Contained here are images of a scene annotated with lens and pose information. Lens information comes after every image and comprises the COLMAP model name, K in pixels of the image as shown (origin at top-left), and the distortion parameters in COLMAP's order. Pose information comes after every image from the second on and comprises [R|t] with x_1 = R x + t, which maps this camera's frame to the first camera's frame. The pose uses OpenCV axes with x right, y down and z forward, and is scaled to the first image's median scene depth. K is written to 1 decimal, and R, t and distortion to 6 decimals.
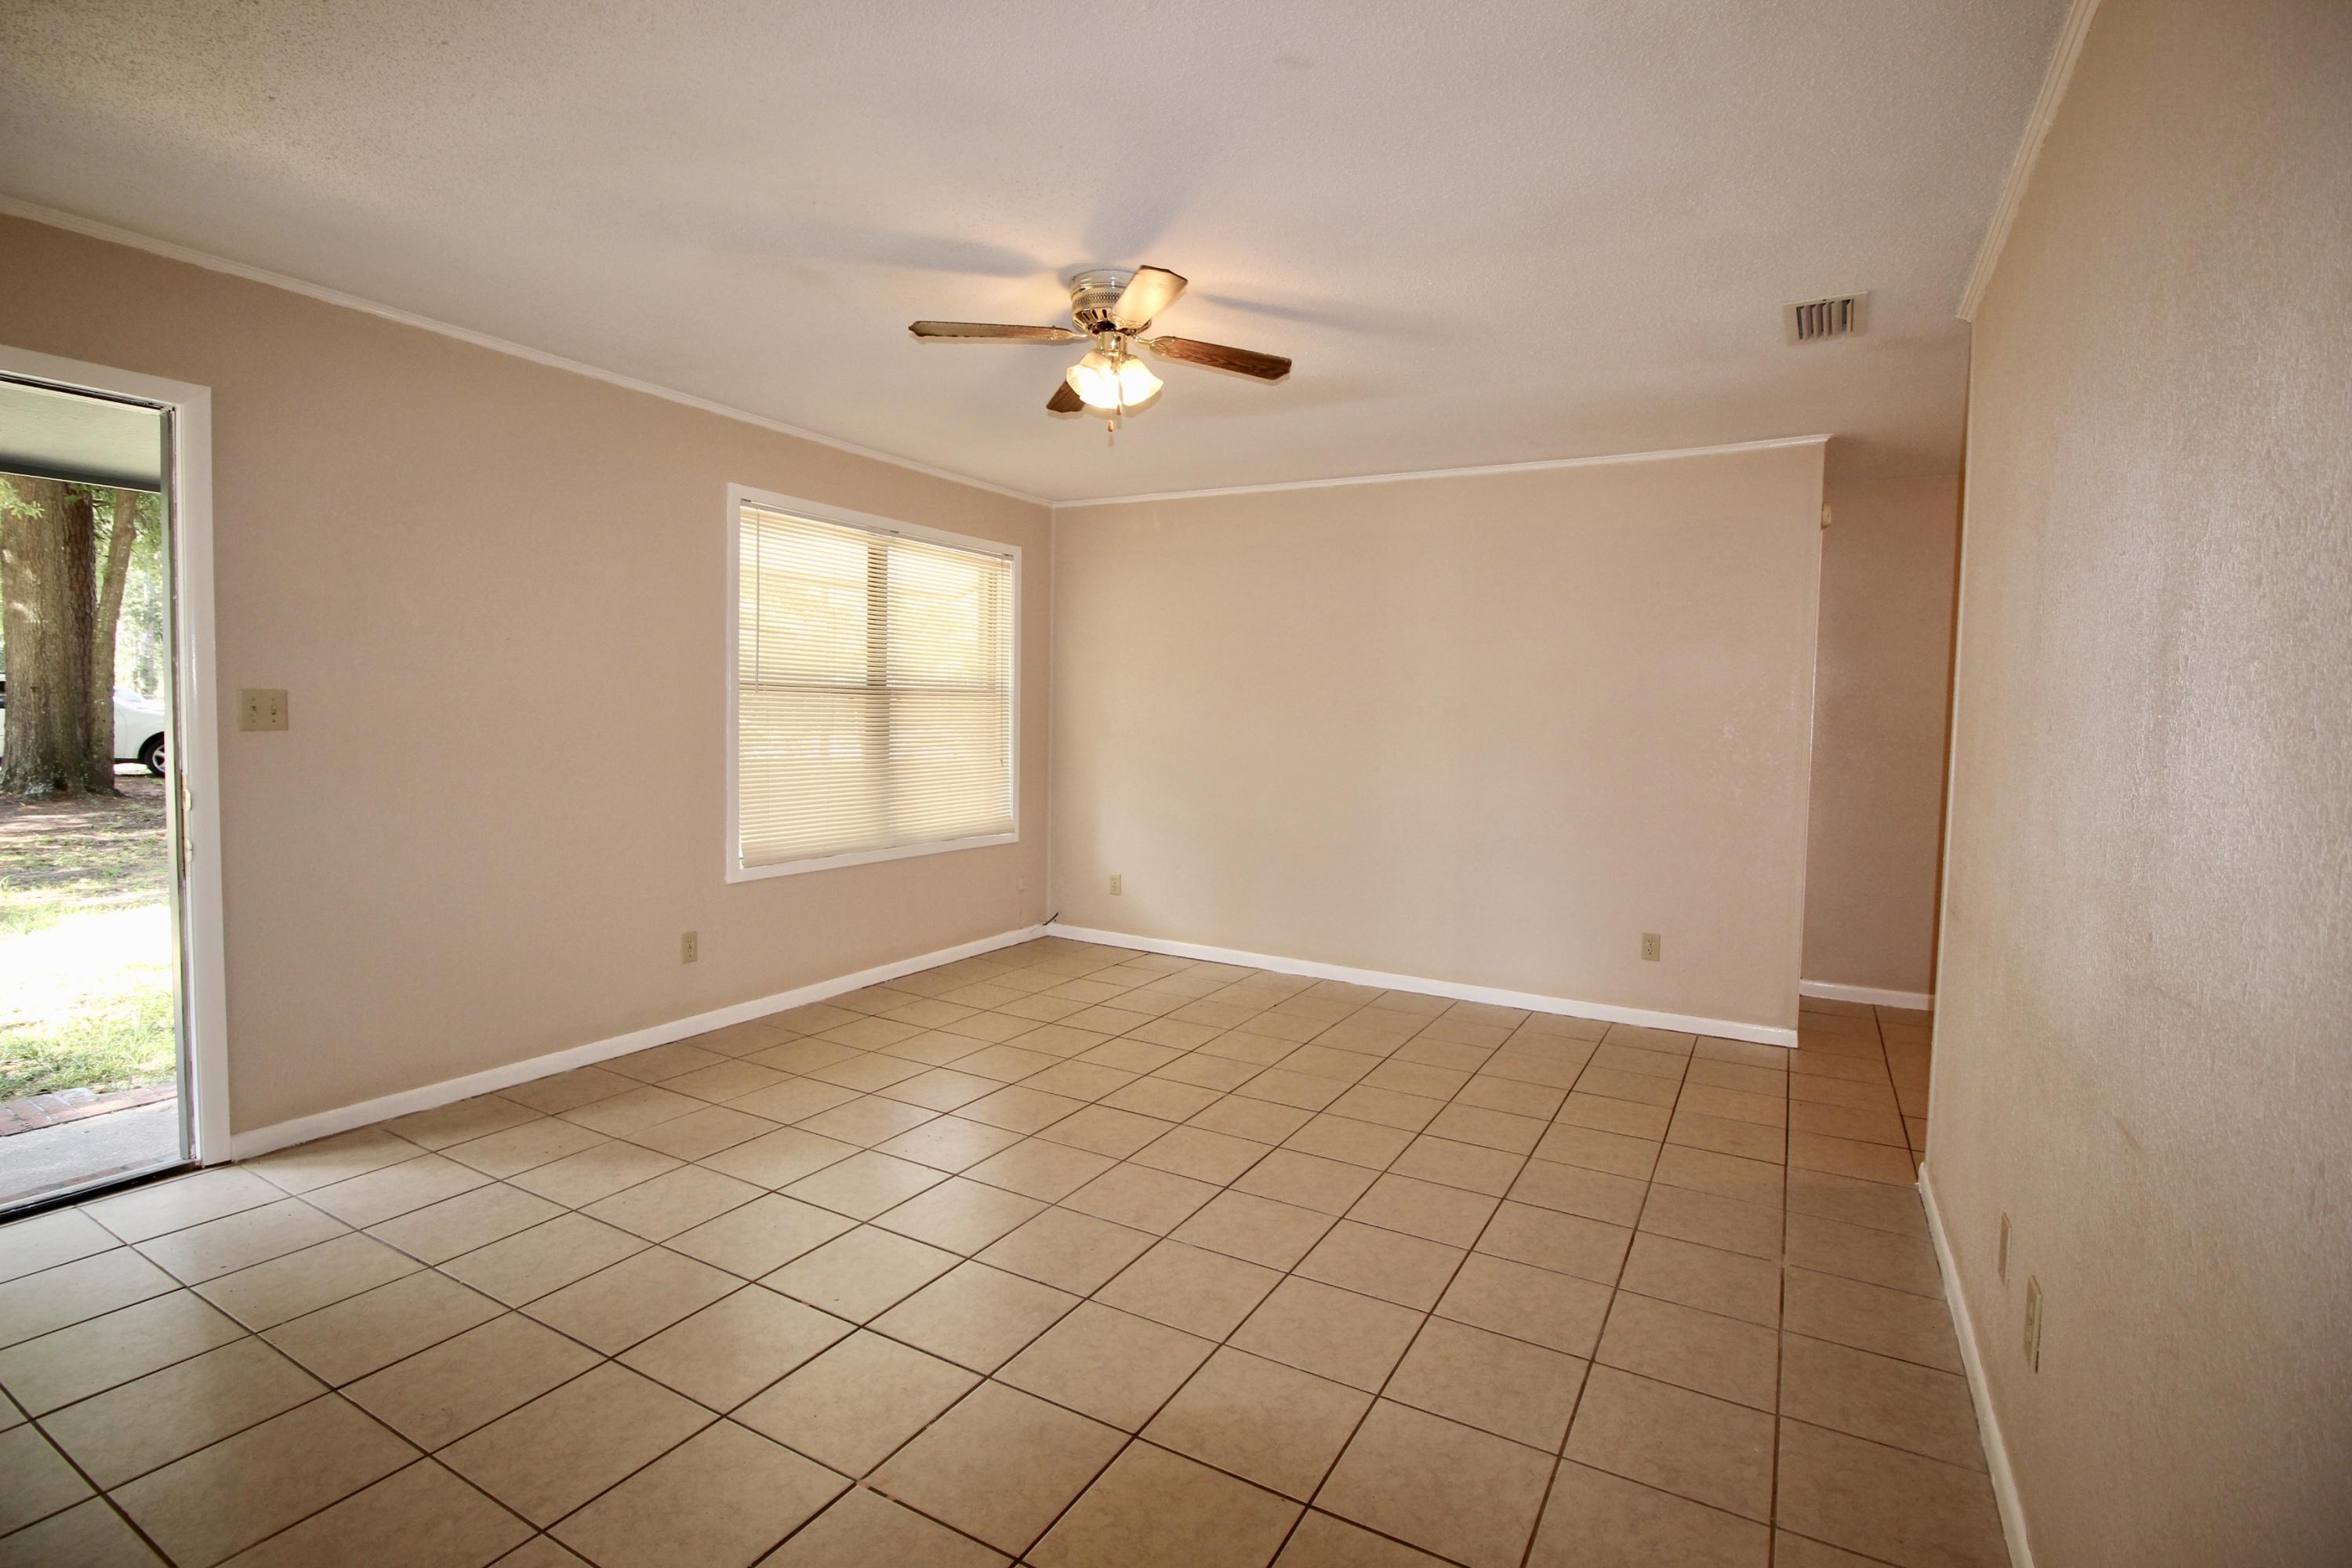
lens RADIAL K [[1078.1, 0, 1201.3], [0, 1078.1, 776.2], [0, 0, 1]] dist [-0.019895, -0.003451]
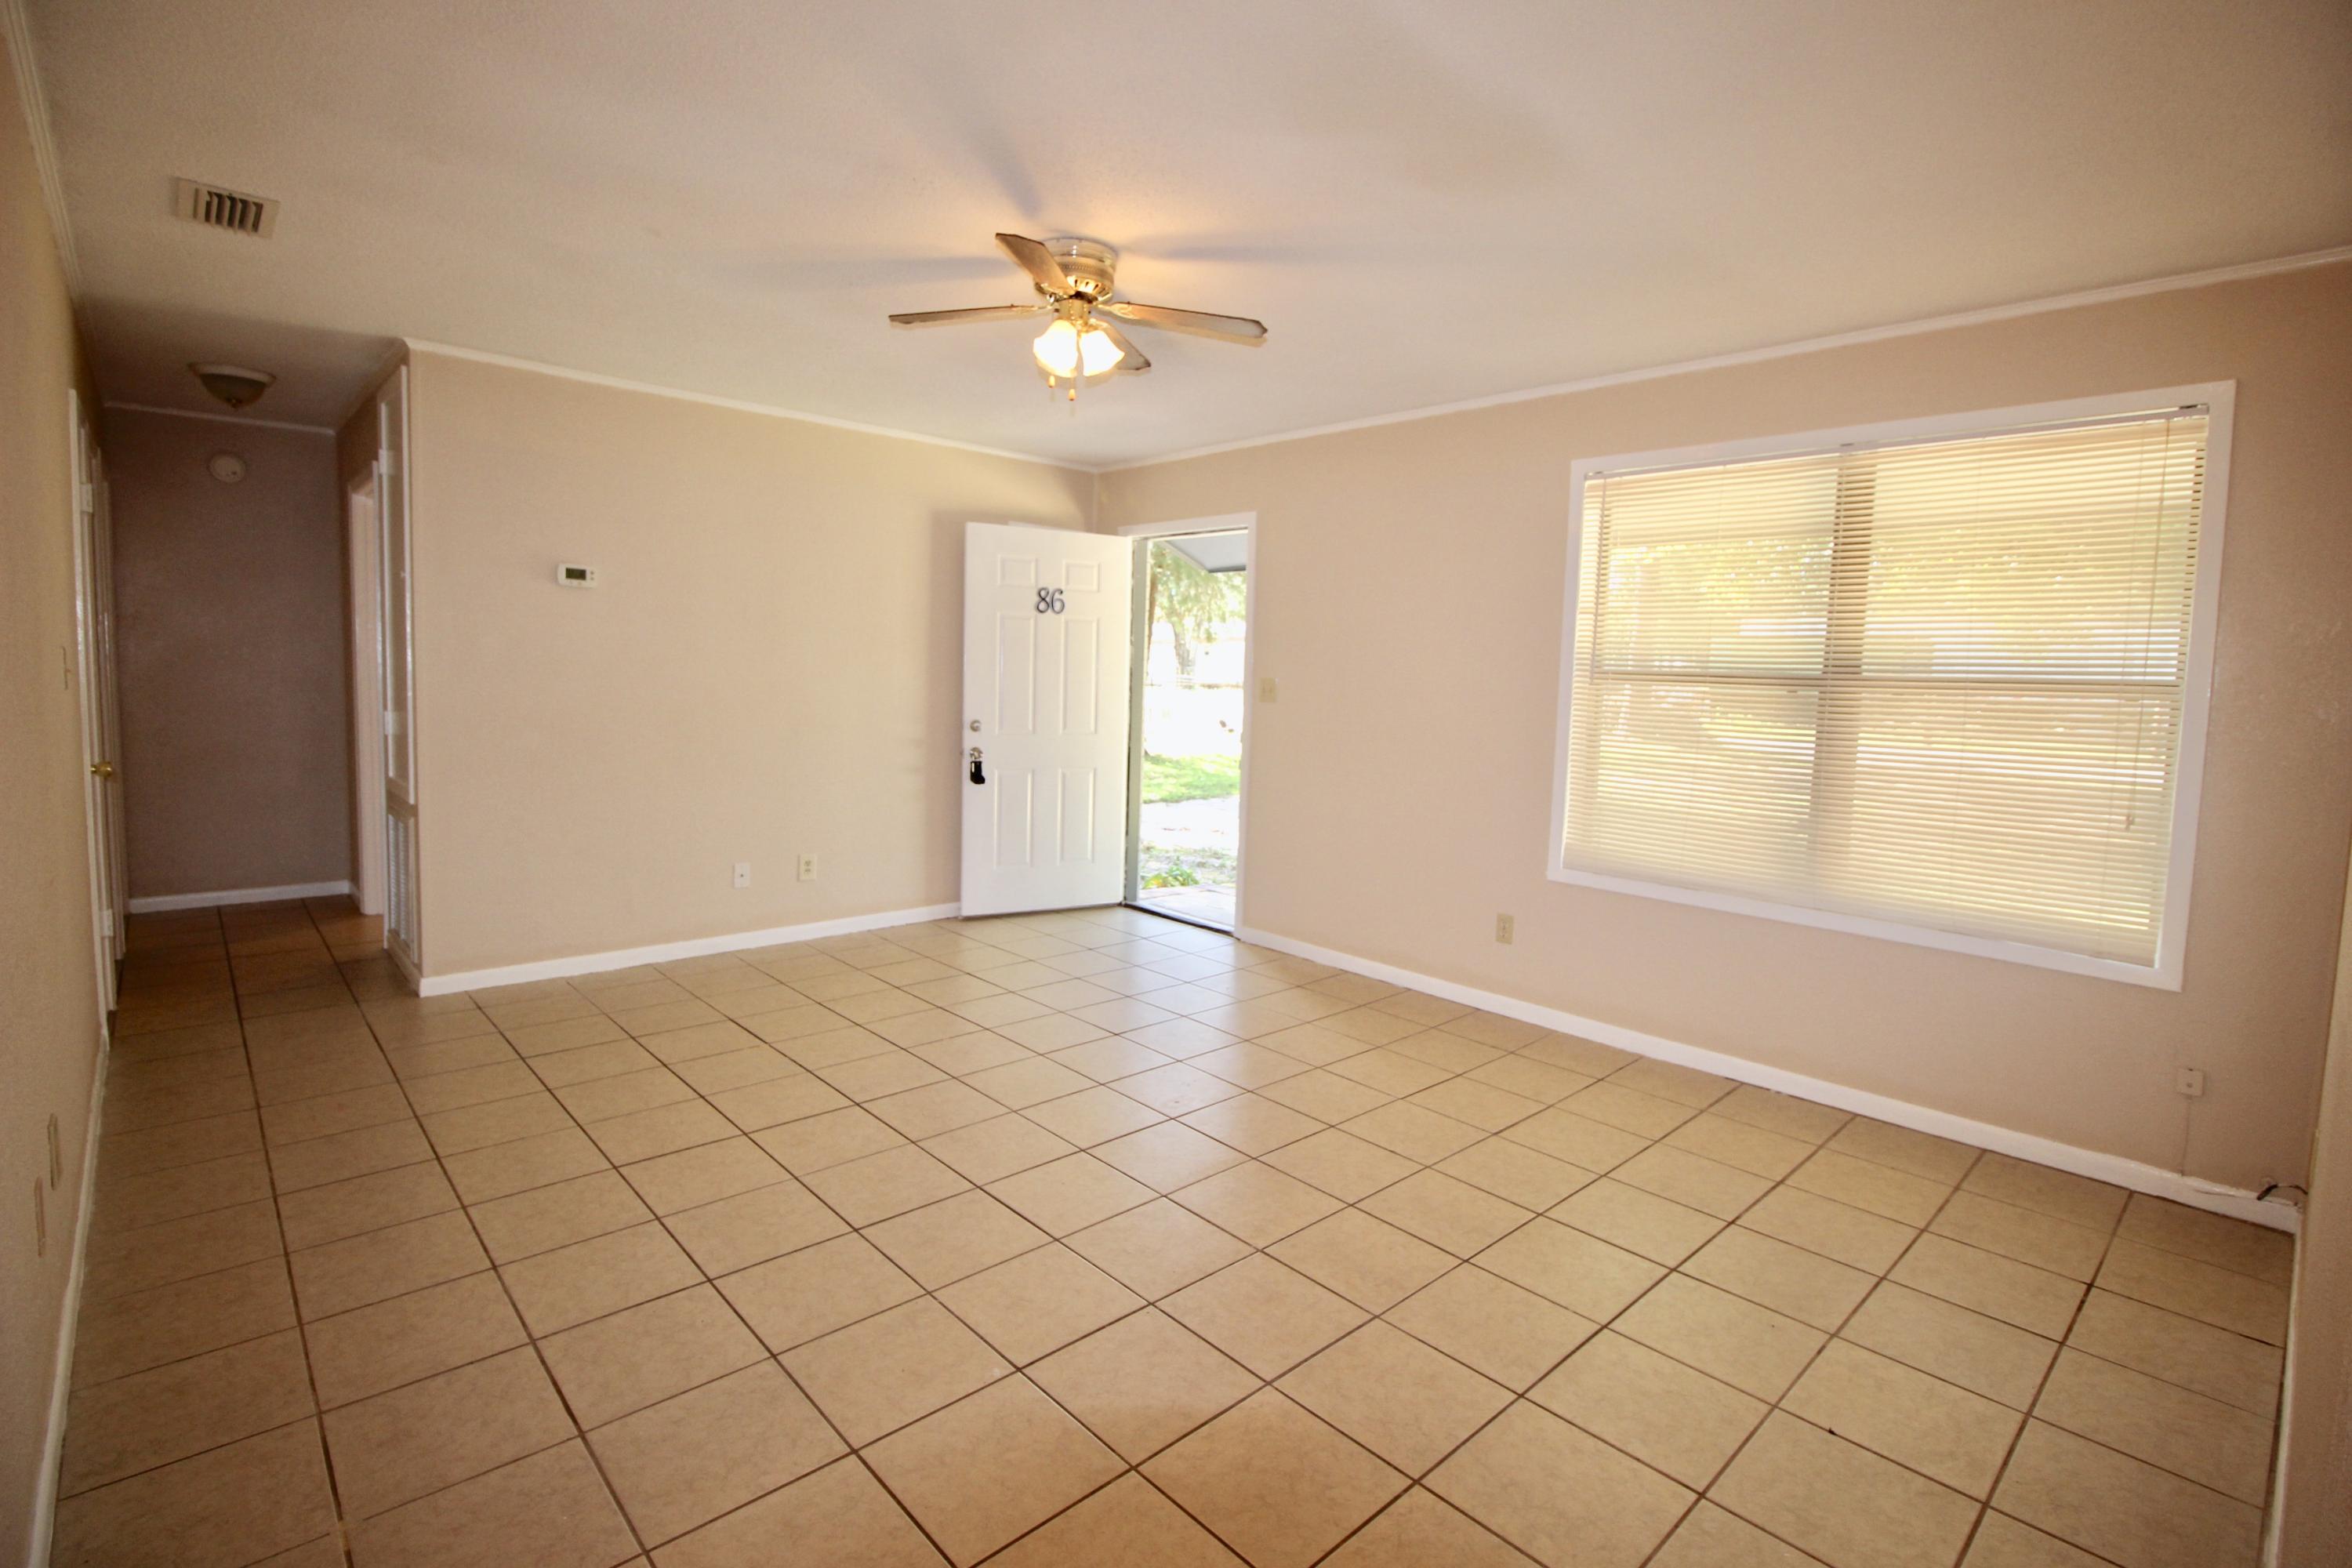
lens RADIAL K [[1078.1, 0, 1171.8], [0, 1078.1, 775.6], [0, 0, 1]] dist [-0.019895, -0.003451]
pose [[-0.304344, 0.061732, -0.950560, 0.578880], [-0.095190, 0.990932, 0.094831, -0.052385], [0.947794, 0.119345, -0.295708, 0.963993]]
